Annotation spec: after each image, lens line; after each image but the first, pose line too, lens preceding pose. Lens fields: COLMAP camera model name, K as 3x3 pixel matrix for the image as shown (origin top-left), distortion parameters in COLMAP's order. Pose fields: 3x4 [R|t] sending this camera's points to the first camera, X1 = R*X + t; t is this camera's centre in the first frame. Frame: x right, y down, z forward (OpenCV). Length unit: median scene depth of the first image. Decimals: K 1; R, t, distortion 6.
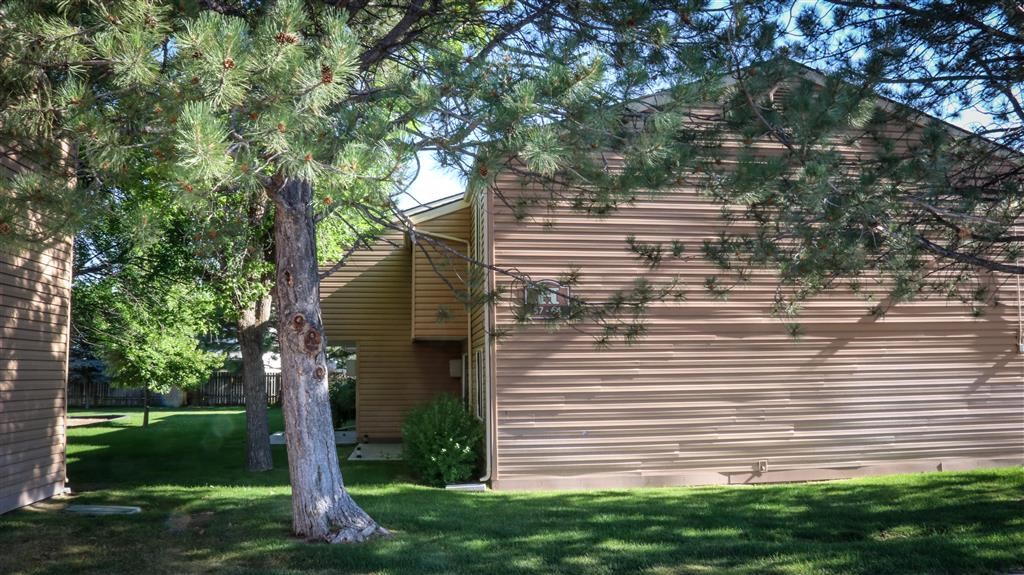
lens RADIAL K [[850.6, 0, 515.7], [0, 850.6, 293.7], [0, 0, 1]] dist [-0.171749, 0.136801]
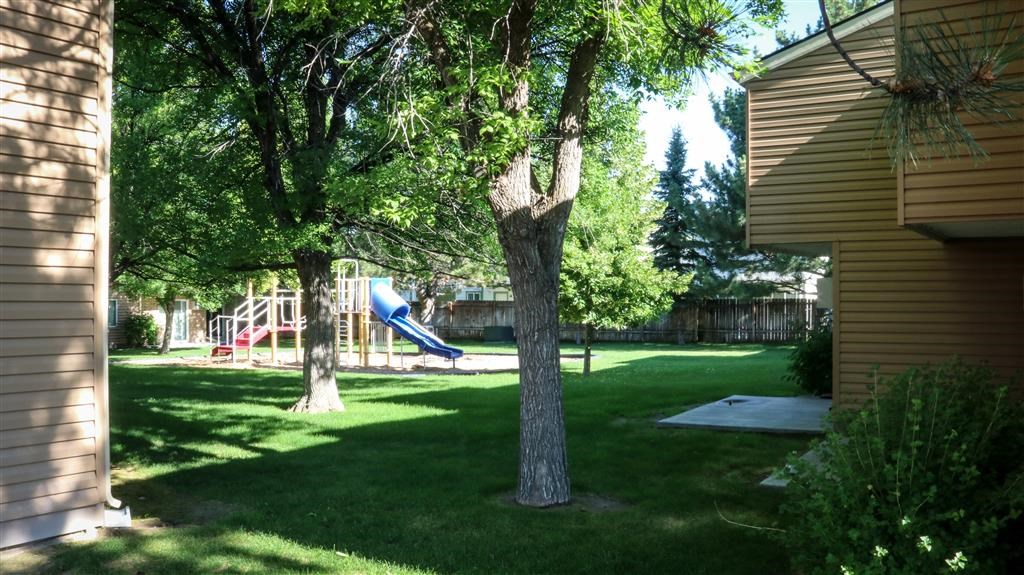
lens RADIAL K [[875.1, 0, 531.8], [0, 875.1, 288.2], [0, 0, 1]] dist [-0.171849, 0.139544]
pose [[0.771851, -0.002729, -0.635798, 0.013855], [0.055570, 0.996454, 0.063185, 0.052114], [0.633371, -0.084101, 0.769265, 0.598094]]
